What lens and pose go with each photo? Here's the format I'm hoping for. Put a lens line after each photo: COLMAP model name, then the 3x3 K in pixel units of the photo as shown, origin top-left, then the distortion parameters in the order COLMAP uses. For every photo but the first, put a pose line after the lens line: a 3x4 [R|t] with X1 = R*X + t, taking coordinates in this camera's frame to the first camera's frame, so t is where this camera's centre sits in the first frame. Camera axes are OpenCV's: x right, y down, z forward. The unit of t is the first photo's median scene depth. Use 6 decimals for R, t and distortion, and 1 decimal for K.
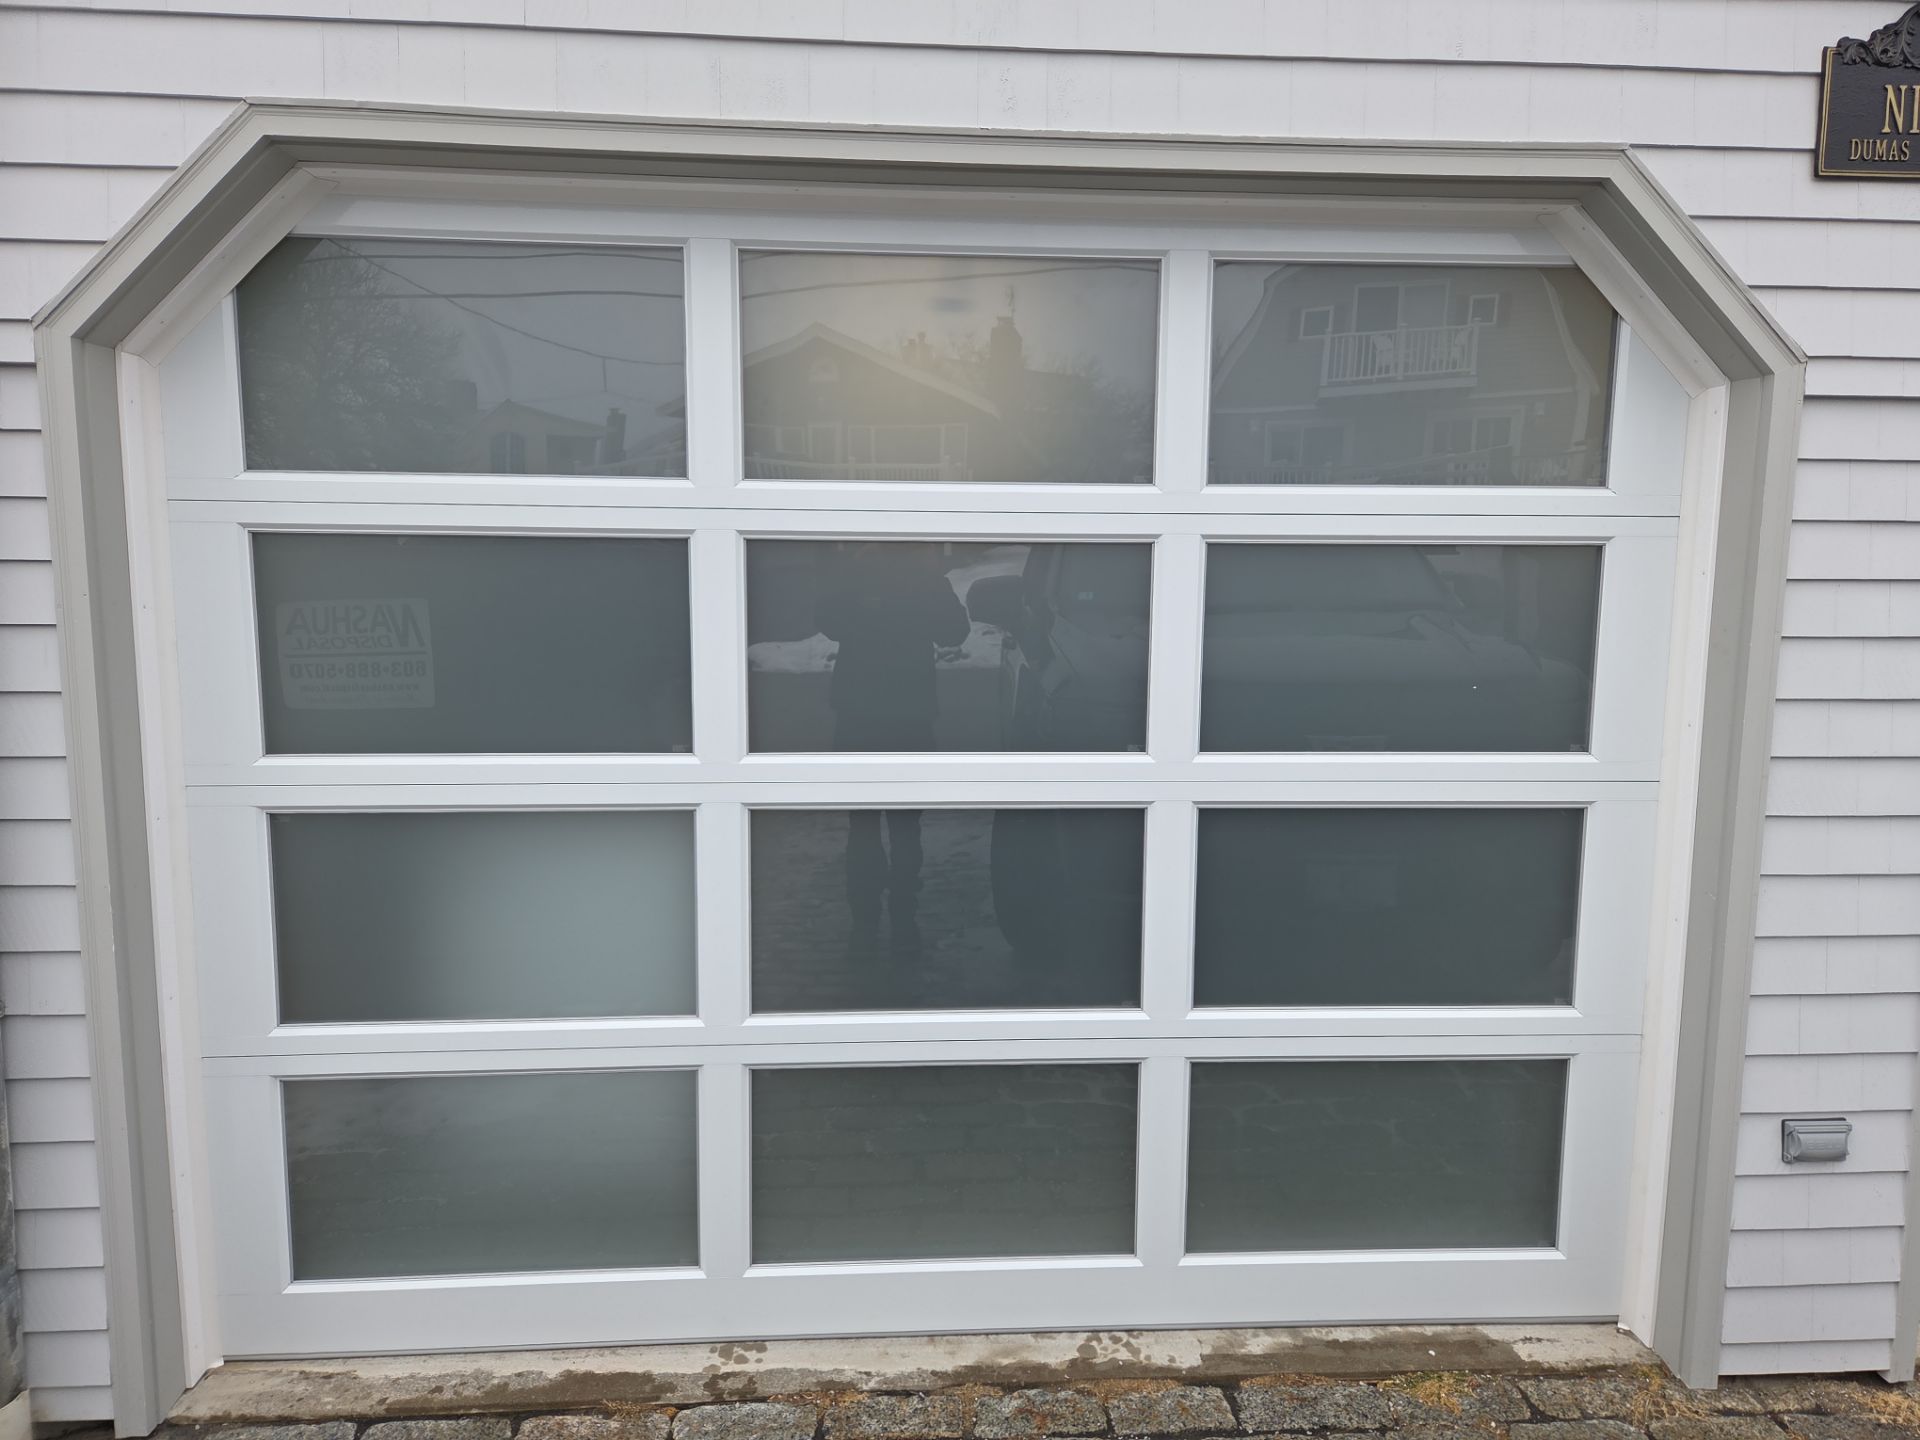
lens RADIAL K [[1435.4, 0, 960.0], [0, 1435.4, 720.0], [0, 0, 1]] dist [0.086630, -0.075680]
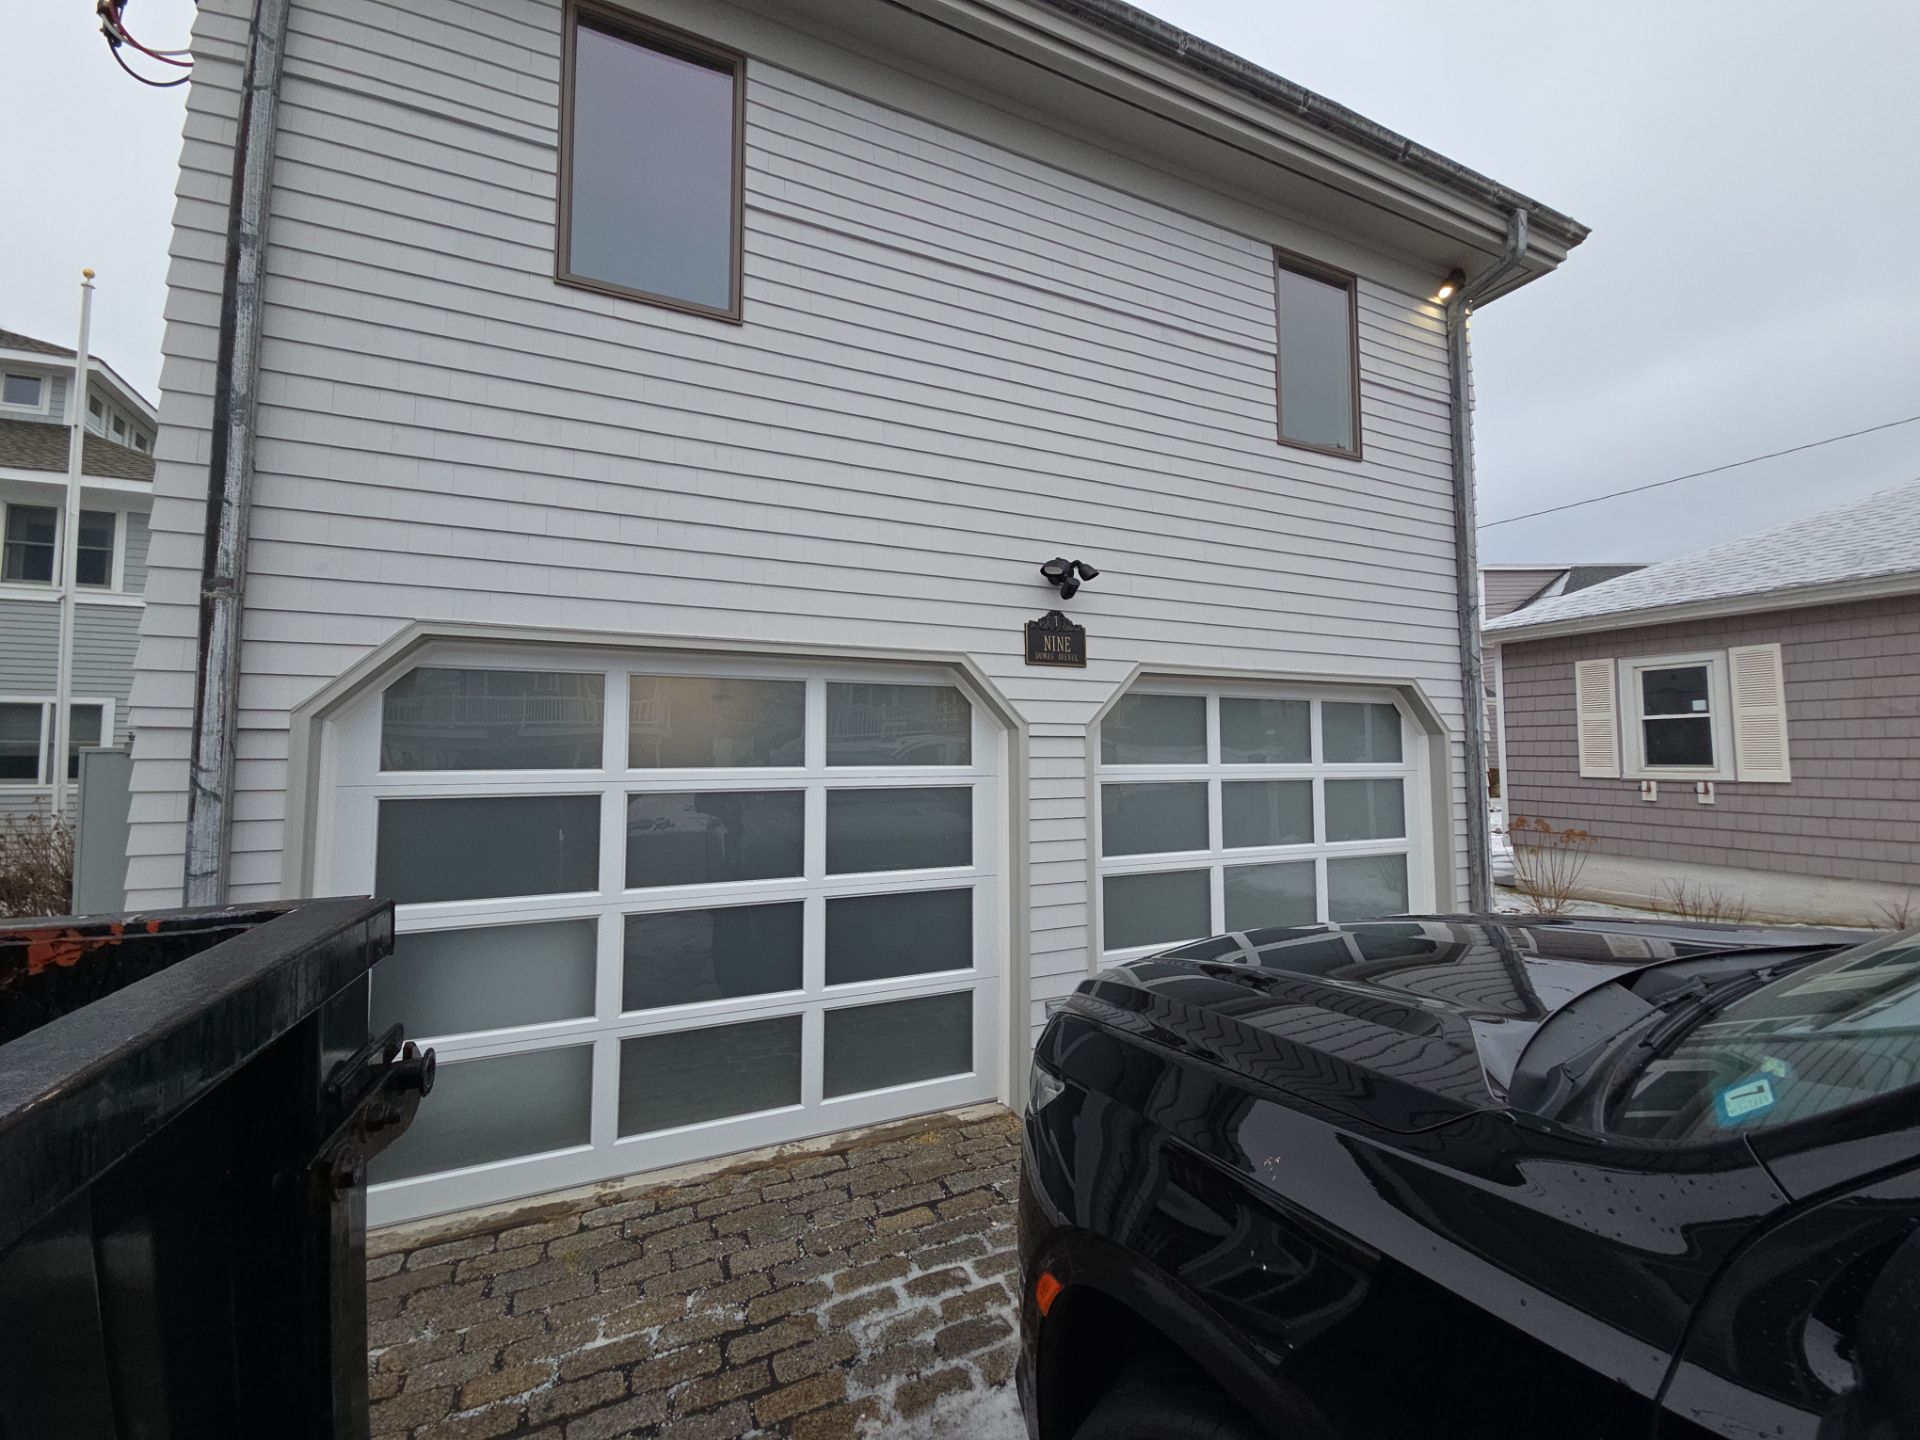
lens RADIAL K [[771.0, 0, 963.4], [0, 771.0, 691.9], [0, 0, 1]] dist [0.000976, 0.000067]
pose [[0.937985, 0.014732, 0.346362, -0.072290], [0.058554, 0.978010, -0.200169, -0.006466], [-0.341695, 0.208036, 0.916496, -0.345252]]
